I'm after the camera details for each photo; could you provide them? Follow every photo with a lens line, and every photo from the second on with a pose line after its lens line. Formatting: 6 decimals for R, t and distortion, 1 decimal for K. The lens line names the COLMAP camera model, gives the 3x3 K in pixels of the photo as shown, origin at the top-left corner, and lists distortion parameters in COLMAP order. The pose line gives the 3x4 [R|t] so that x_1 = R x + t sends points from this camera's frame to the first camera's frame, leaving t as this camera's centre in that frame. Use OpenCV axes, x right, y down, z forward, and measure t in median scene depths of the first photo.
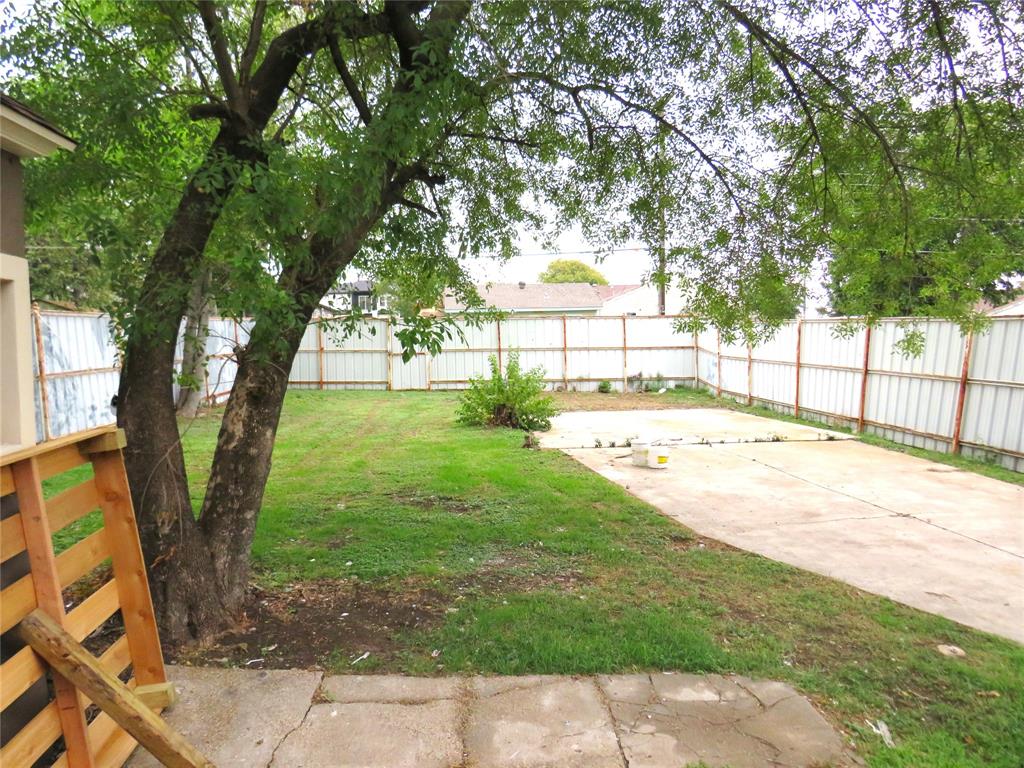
lens RADIAL K [[715.2, 0, 510.7], [0, 715.2, 385.0], [0, 0, 1]] dist [-0.051660, 0.018486]
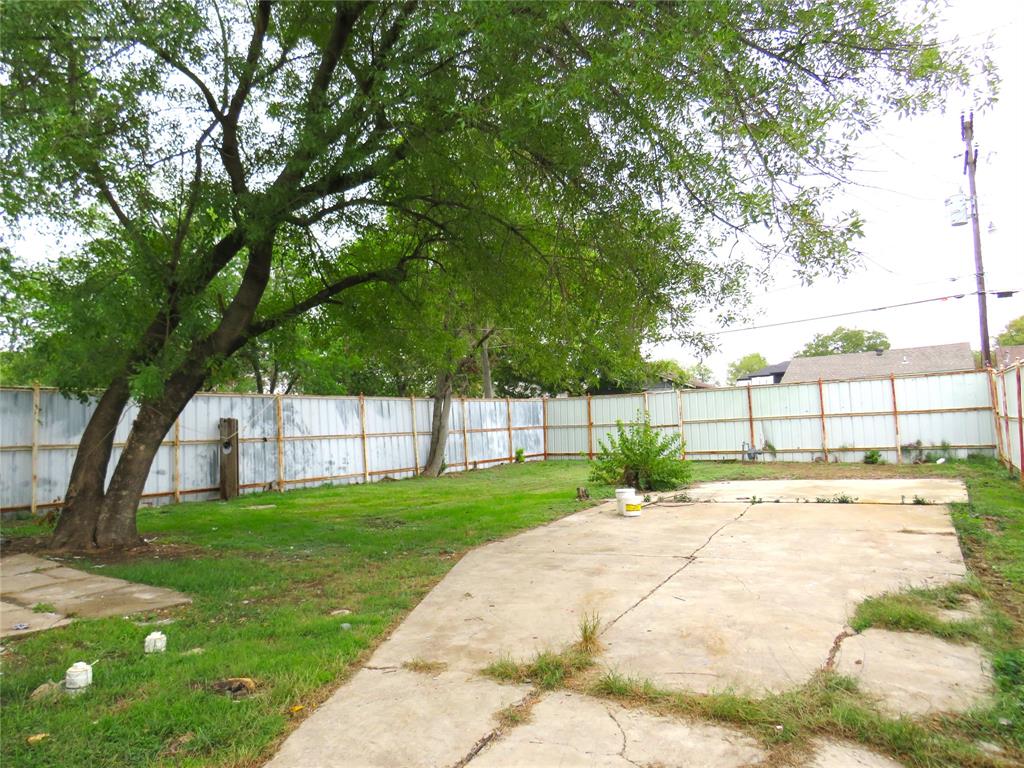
lens RADIAL K [[715.2, 0, 513.0], [0, 715.2, 382.7], [0, 0, 1]] dist [-0.051660, 0.018486]
pose [[0.808663, -0.061703, -0.585027, 0.289126], [-0.011874, 0.992569, -0.121099, 0.022171], [0.588152, 0.104875, 0.801921, 0.026489]]
